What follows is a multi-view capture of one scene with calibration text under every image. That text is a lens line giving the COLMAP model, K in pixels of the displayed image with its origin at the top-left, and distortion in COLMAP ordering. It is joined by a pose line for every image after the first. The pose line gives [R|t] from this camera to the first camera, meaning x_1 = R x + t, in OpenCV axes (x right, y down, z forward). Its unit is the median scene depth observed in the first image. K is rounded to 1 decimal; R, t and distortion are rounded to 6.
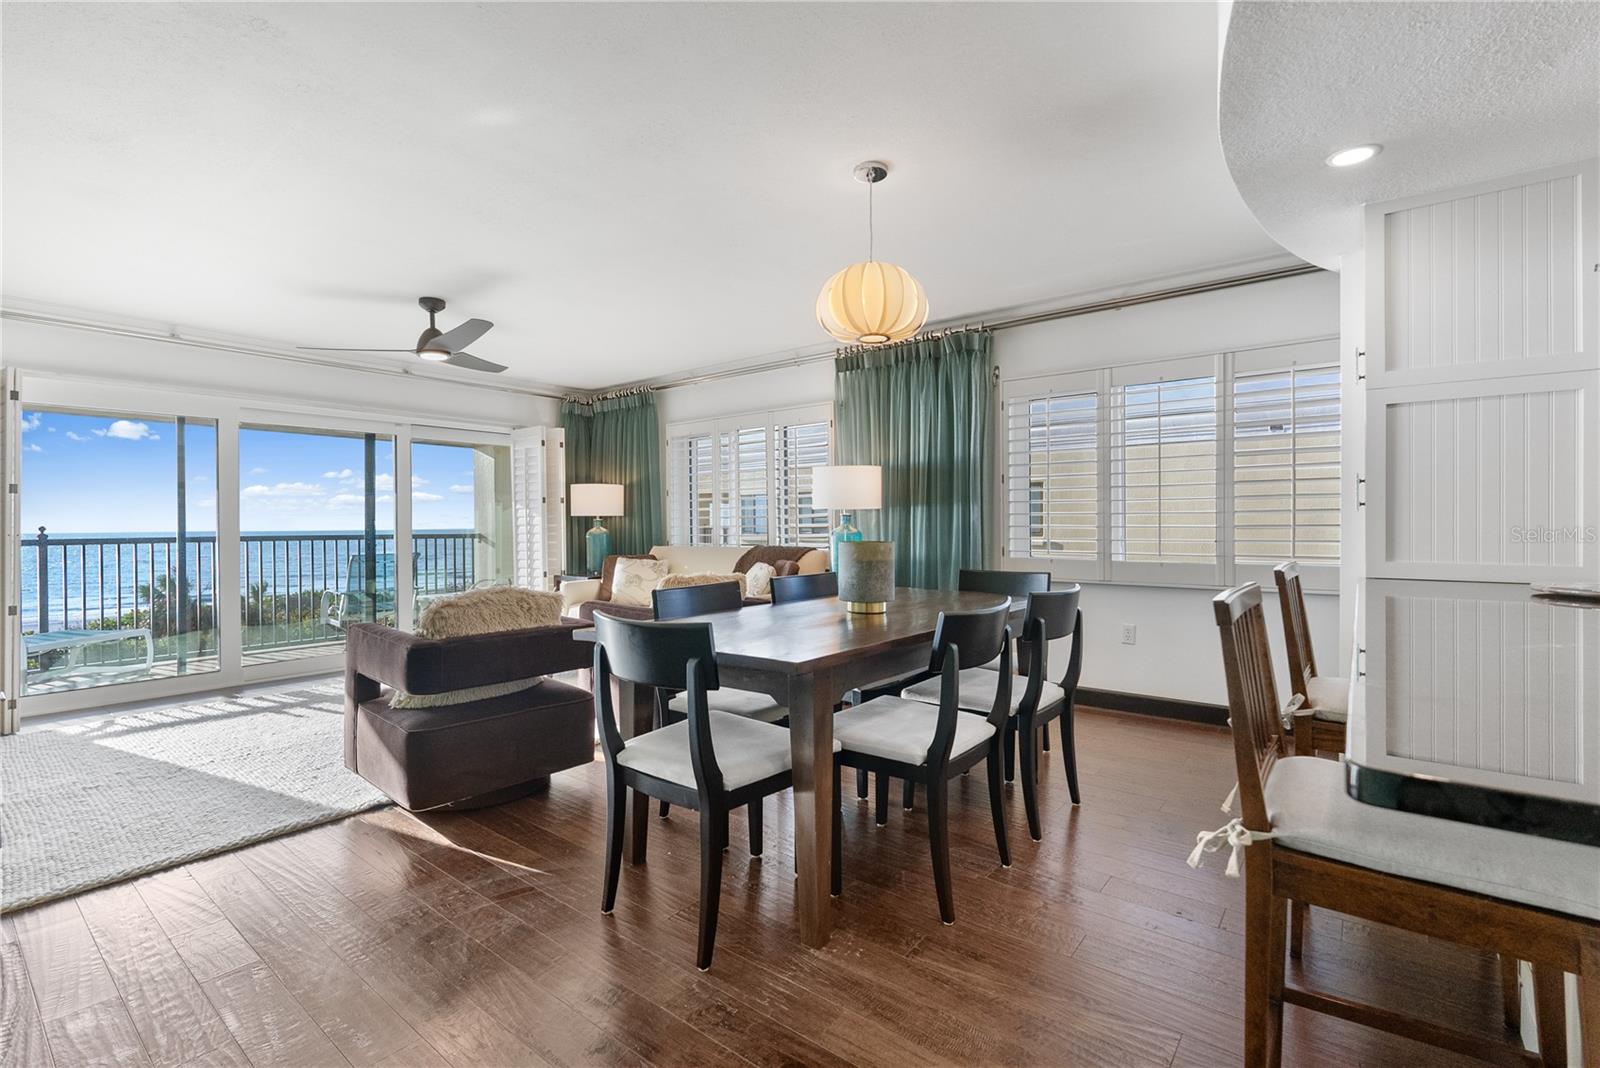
lens RADIAL K [[718.4, 0, 806.8], [0, 718.4, 527.5], [0, 0, 1]] dist [-0.006399, 0.000693]
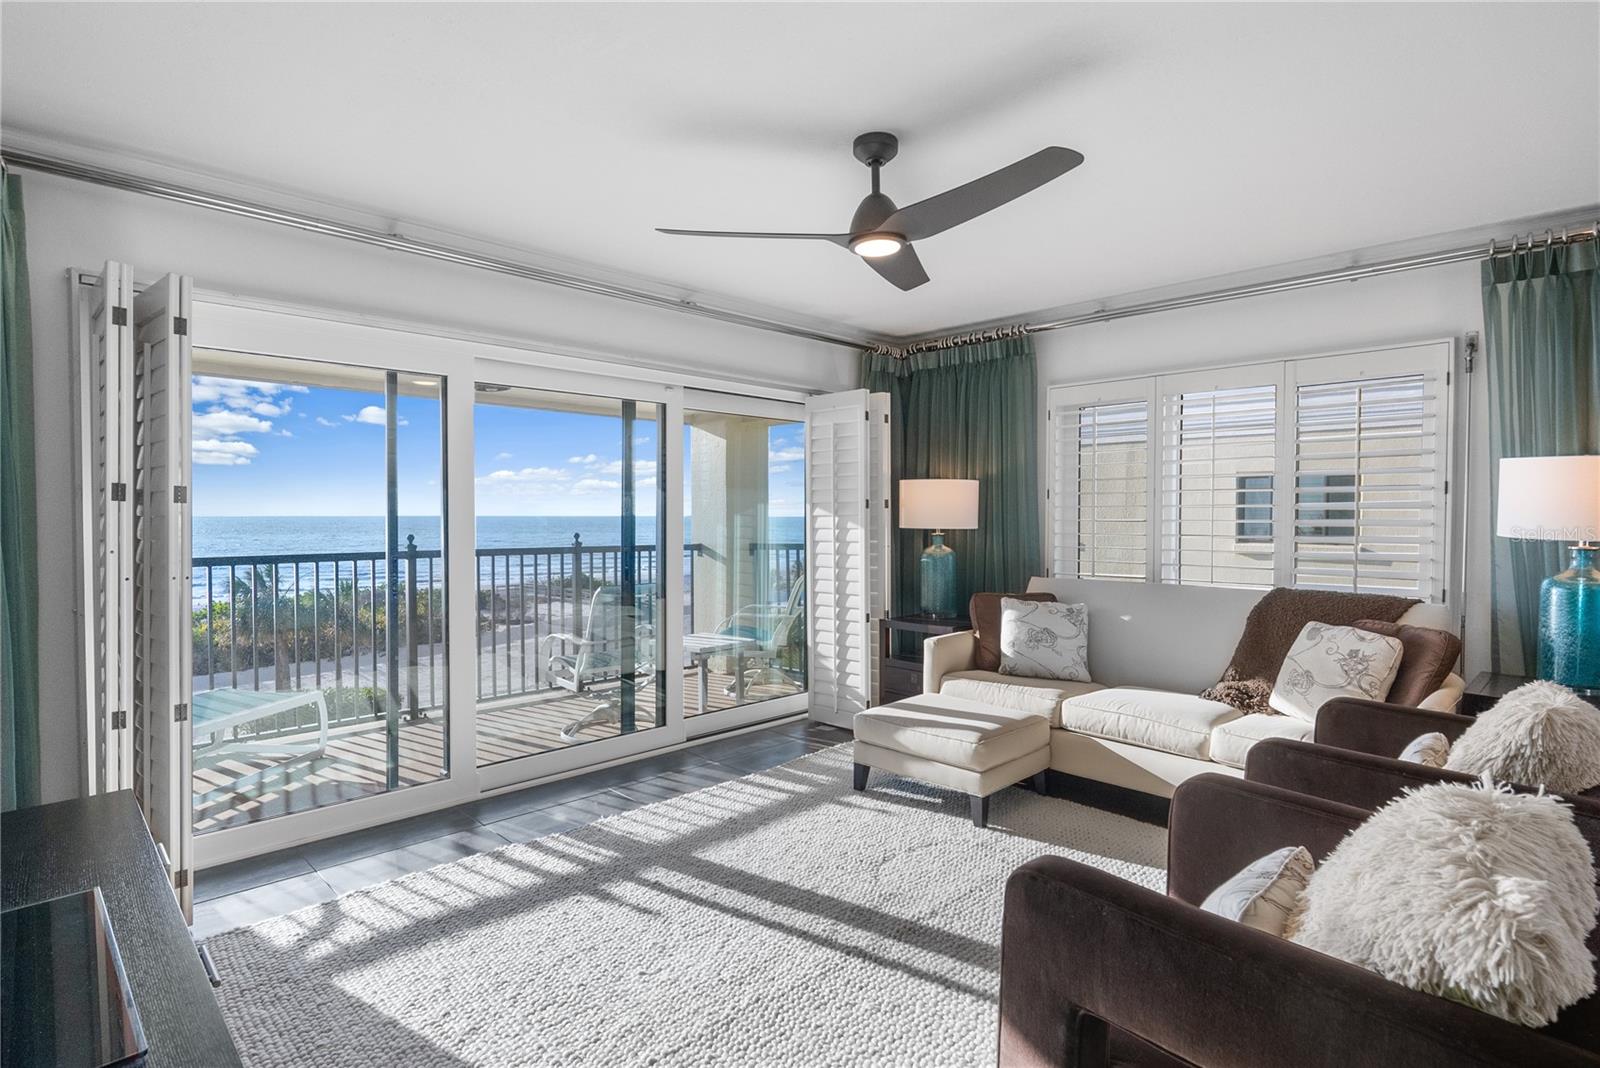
lens RADIAL K [[817.6, 0, 805.8], [0, 817.6, 537.6], [0, 0, 1]] dist [-0.001371, -0.001343]
pose [[0.992262, 0.014709, -0.123287, -0.383390], [-0.011774, 0.999630, 0.024501, -0.029374], [0.123602, -0.022860, 0.992069, 0.298881]]
